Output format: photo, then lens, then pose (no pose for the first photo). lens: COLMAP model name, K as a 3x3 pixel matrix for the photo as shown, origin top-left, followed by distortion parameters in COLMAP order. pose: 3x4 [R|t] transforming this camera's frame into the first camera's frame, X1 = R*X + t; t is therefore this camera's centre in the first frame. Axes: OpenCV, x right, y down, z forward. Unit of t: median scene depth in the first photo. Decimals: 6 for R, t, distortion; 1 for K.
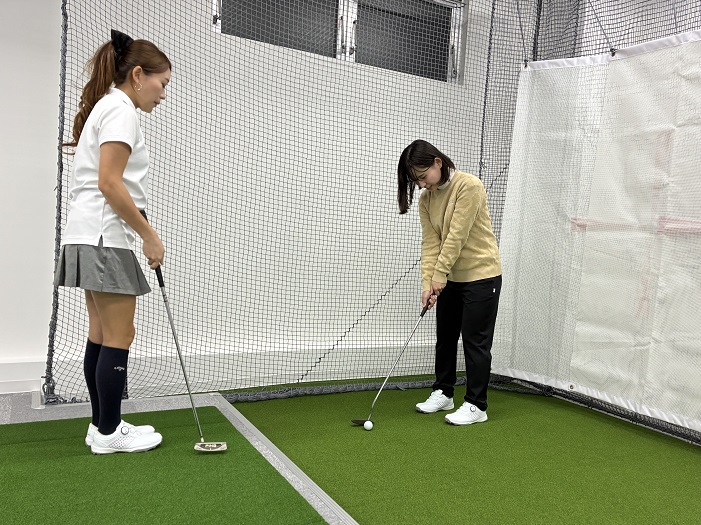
lens RADIAL K [[616.6, 0, 364.3], [0, 616.6, 291.7], [0, 0, 1]] dist [0.050153, -0.028535]
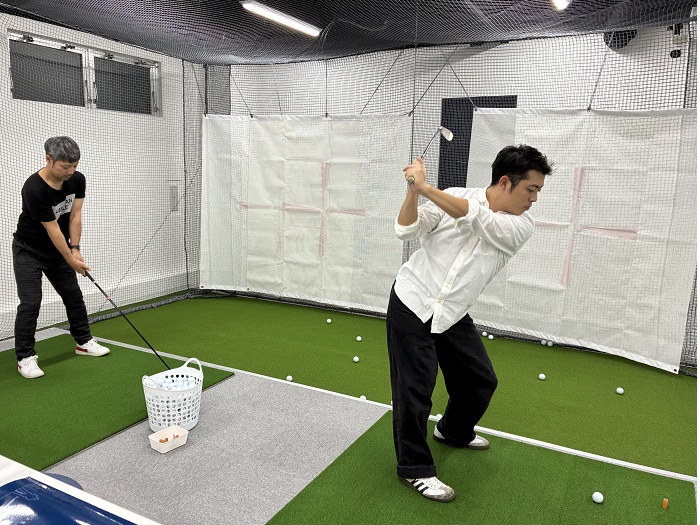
lens RADIAL K [[577.4, 0, 355.4], [0, 577.4, 261.8], [0, 0, 1]] dist [0.010290, 0.008369]
pose [[0.819844, -0.132924, 0.556945, -0.389487], [0.075492, 0.989283, 0.124982, -0.133066], [-0.567589, -0.060421, 0.821092, -0.671166]]
